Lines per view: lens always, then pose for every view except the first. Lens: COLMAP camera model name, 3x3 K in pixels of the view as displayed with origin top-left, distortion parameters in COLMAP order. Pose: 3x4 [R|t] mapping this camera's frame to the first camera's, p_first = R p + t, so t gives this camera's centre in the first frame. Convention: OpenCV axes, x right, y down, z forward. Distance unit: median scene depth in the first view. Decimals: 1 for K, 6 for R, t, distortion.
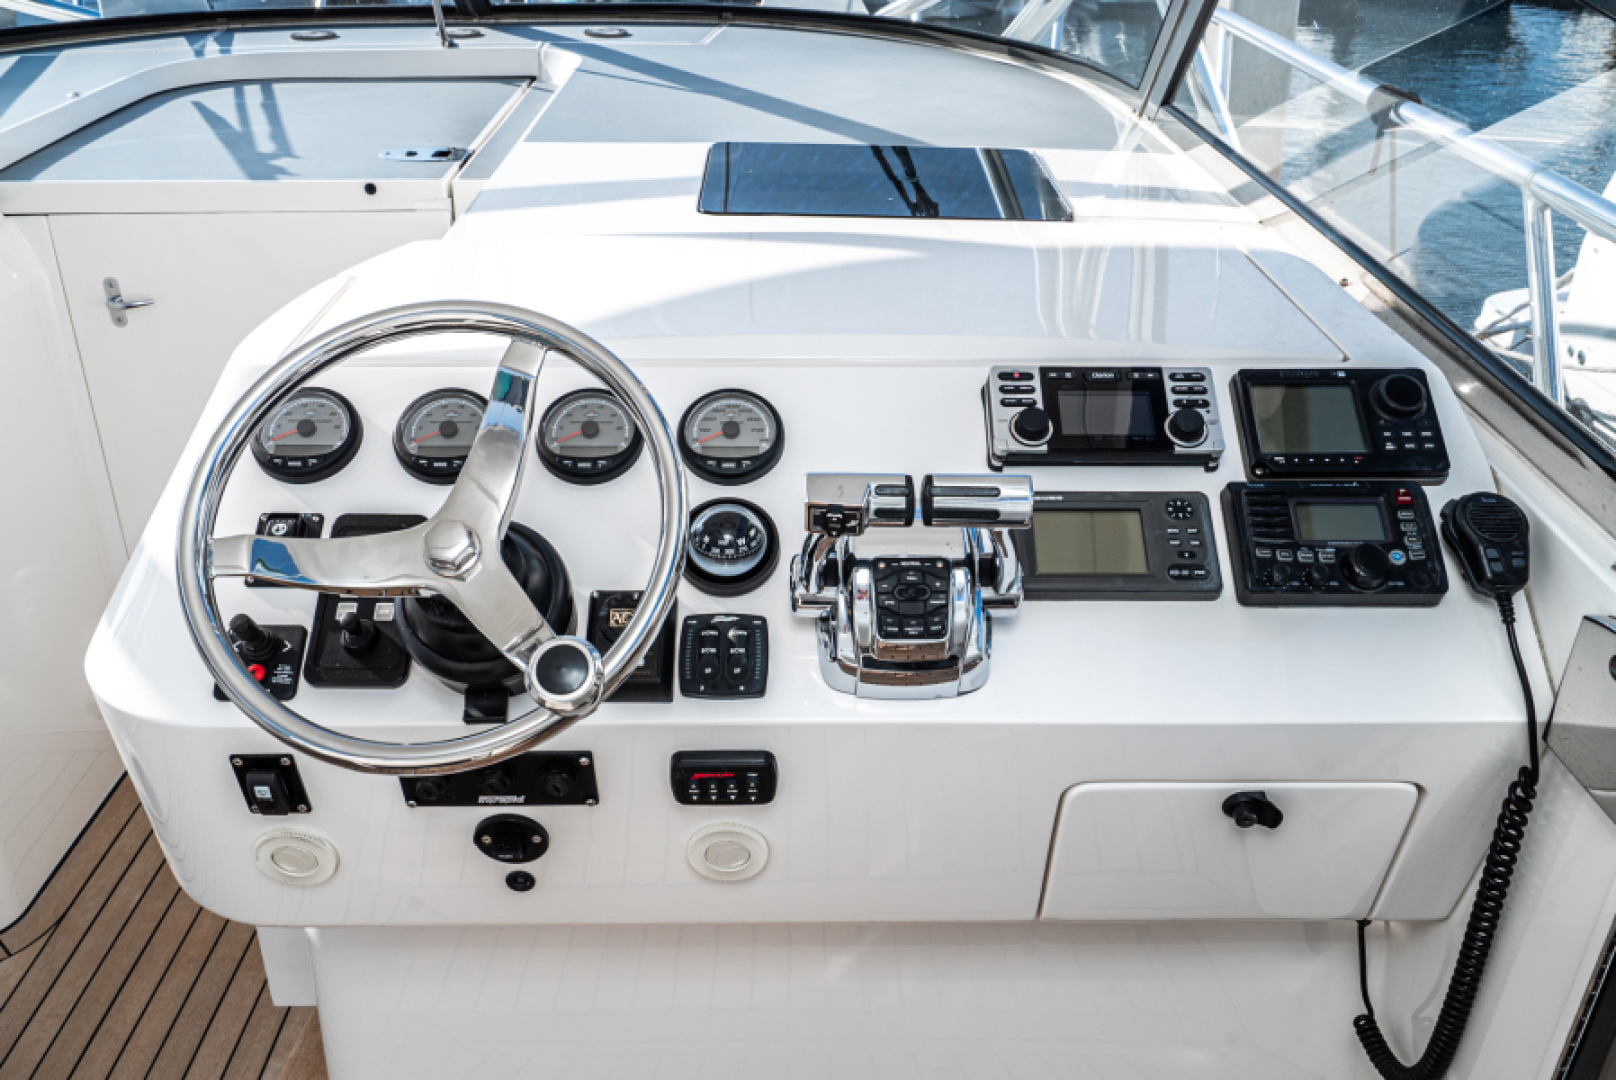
lens RADIAL K [[1380.2, 0, 752.8], [0, 1380.2, 523.0], [0, 0, 1]] dist [-0.001206, 0.003840]
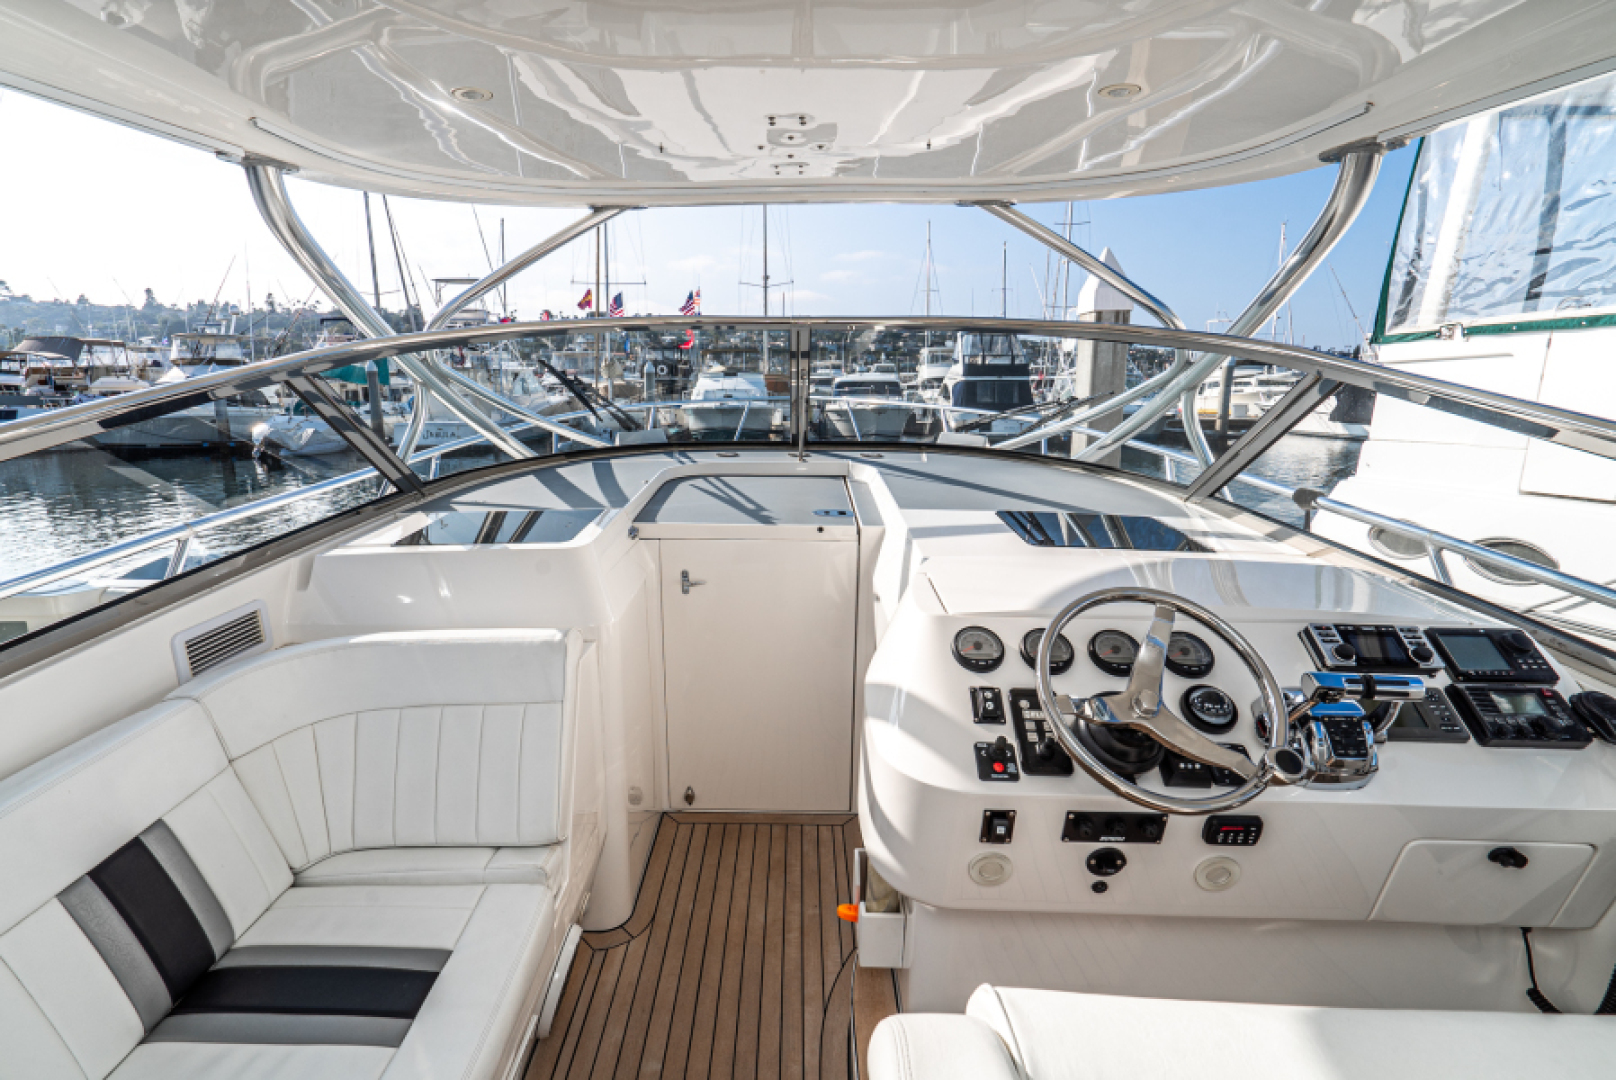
lens RADIAL K [[750.5, 0, 774.0], [0, 750.5, 522.9], [0, 0, 1]] dist [0.000216, 0.000427]
pose [[0.999401, 0.018720, -0.029108, -0.638361], [-0.025211, 0.970009, -0.241757, 0.034822], [0.023709, 0.242346, 0.969900, -0.153172]]
